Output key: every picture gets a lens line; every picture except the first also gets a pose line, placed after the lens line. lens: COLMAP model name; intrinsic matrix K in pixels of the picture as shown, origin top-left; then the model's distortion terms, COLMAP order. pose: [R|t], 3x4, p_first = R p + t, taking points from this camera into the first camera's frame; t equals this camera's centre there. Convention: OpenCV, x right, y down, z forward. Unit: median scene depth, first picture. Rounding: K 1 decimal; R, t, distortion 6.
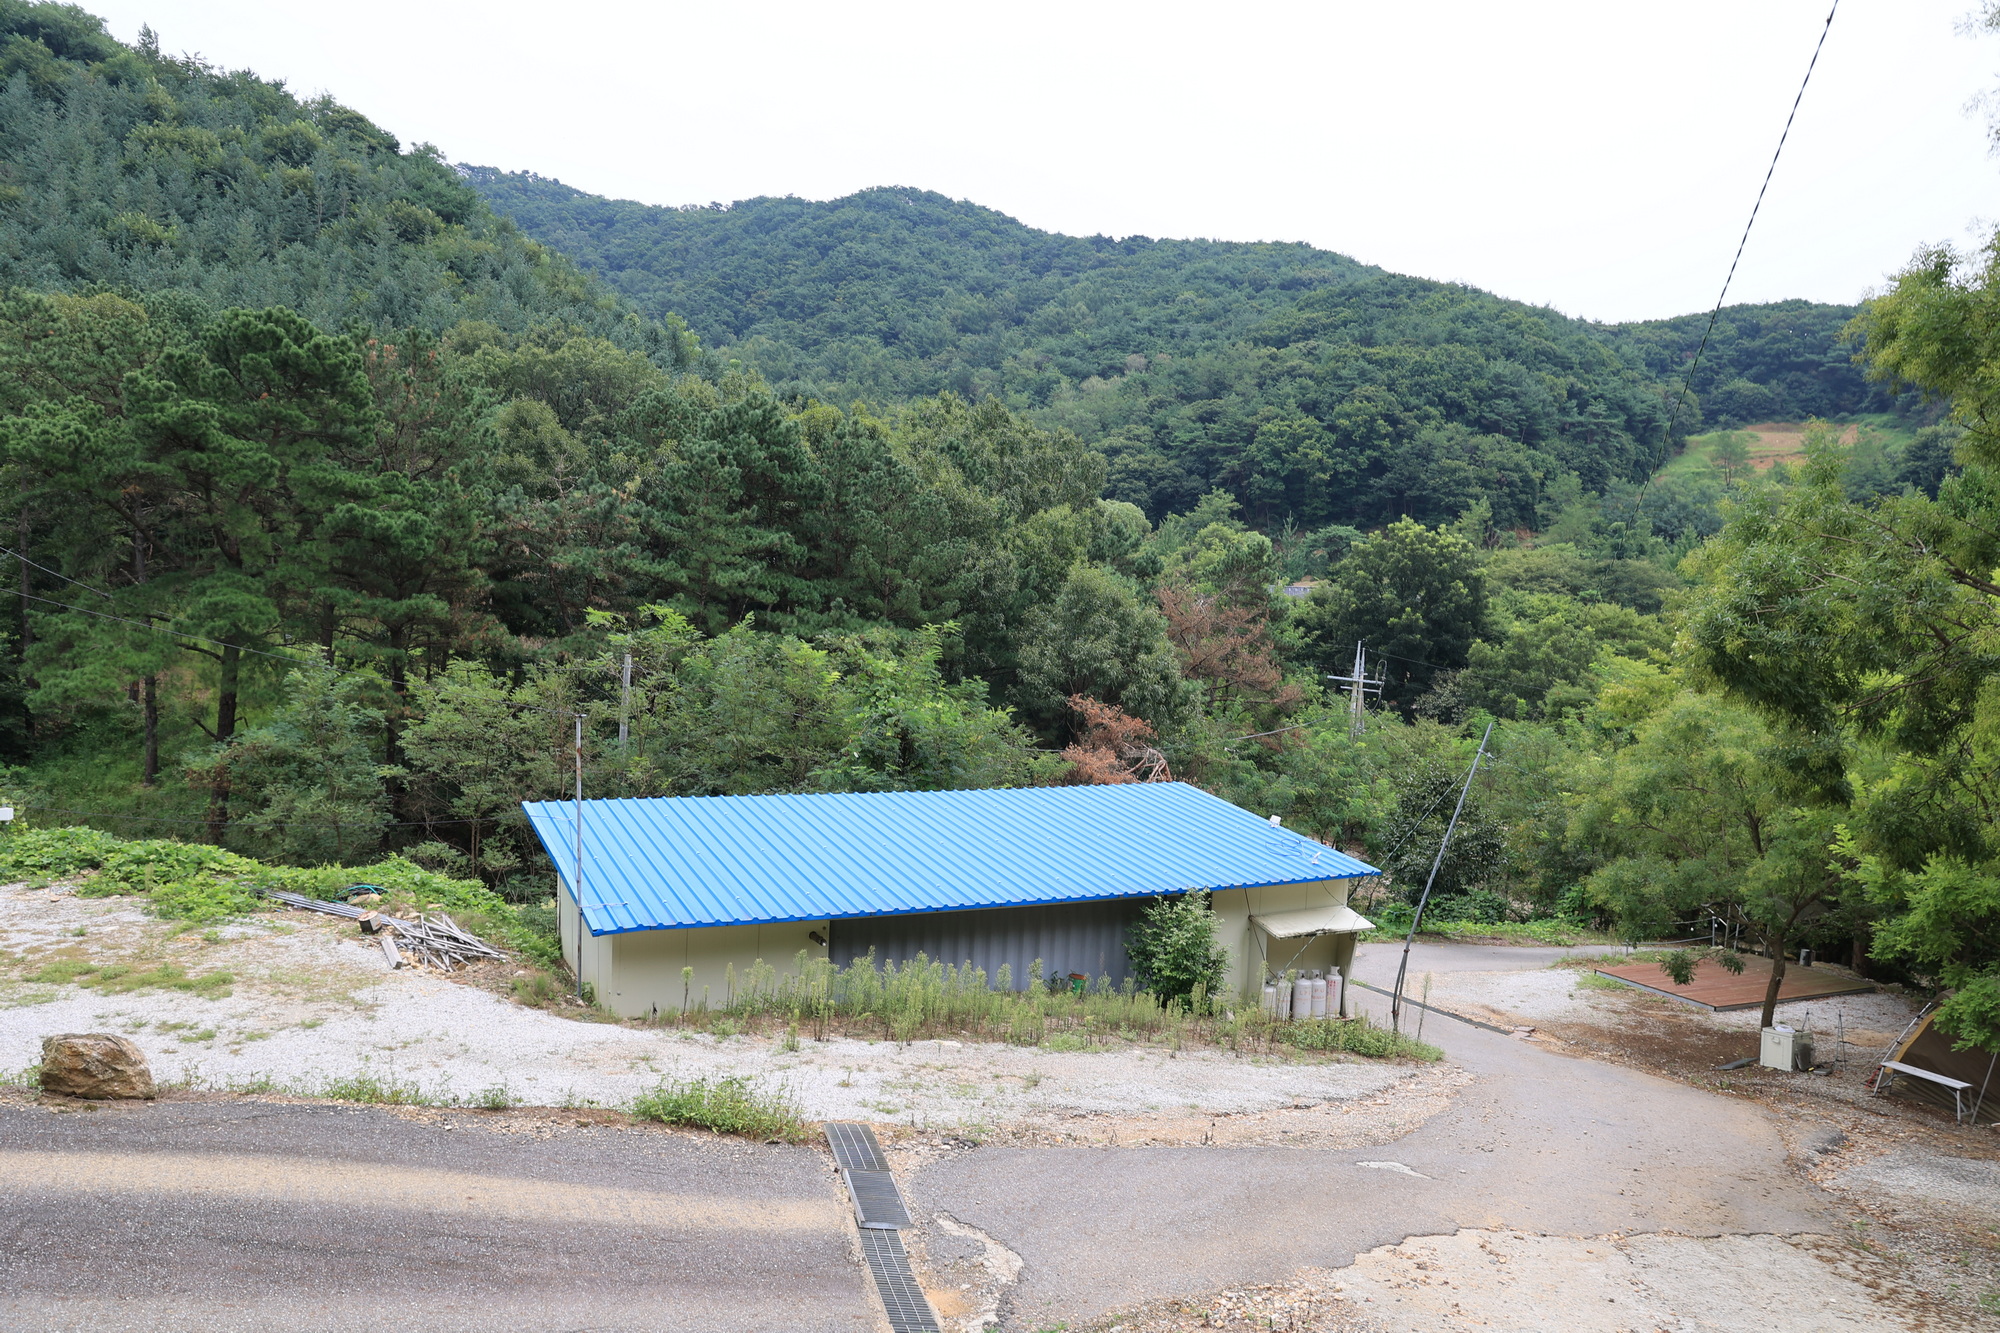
lens RADIAL K [[1410.0, 0, 1042.3], [0, 1410.0, 671.8], [0, 0, 1]] dist [-0.011668, 0.005701]
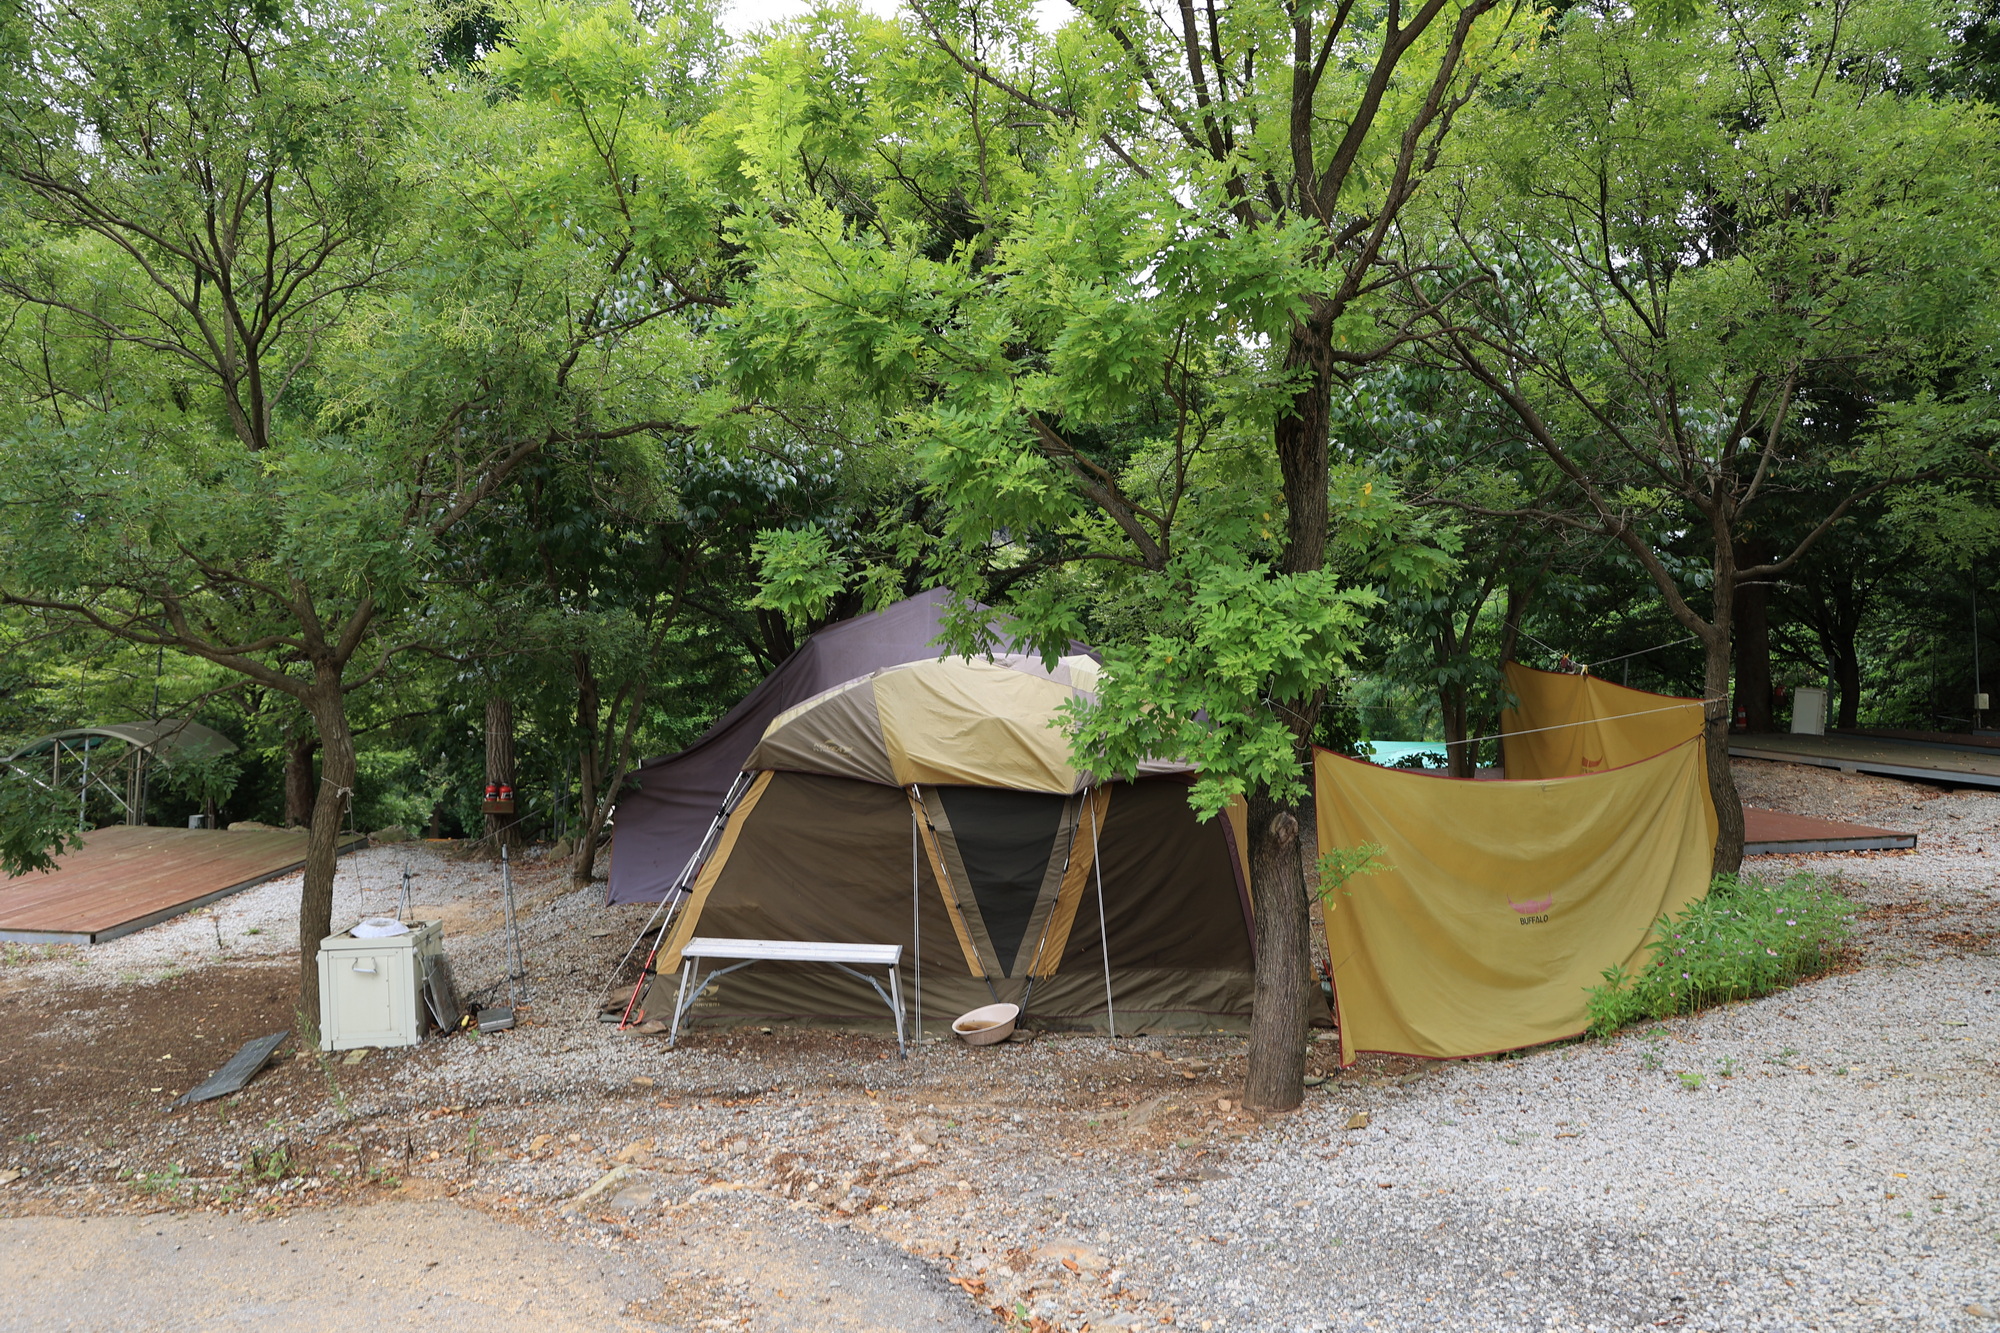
lens RADIAL K [[1410.0, 0, 1042.3], [0, 1410.0, 671.8], [0, 0, 1]] dist [-0.011668, 0.005701]
pose [[0.436636, -0.051792, 0.898146, 0.242447], [0.008943, 0.998542, 0.053233, 0.144185], [-0.899594, -0.015212, 0.436463, 0.579761]]
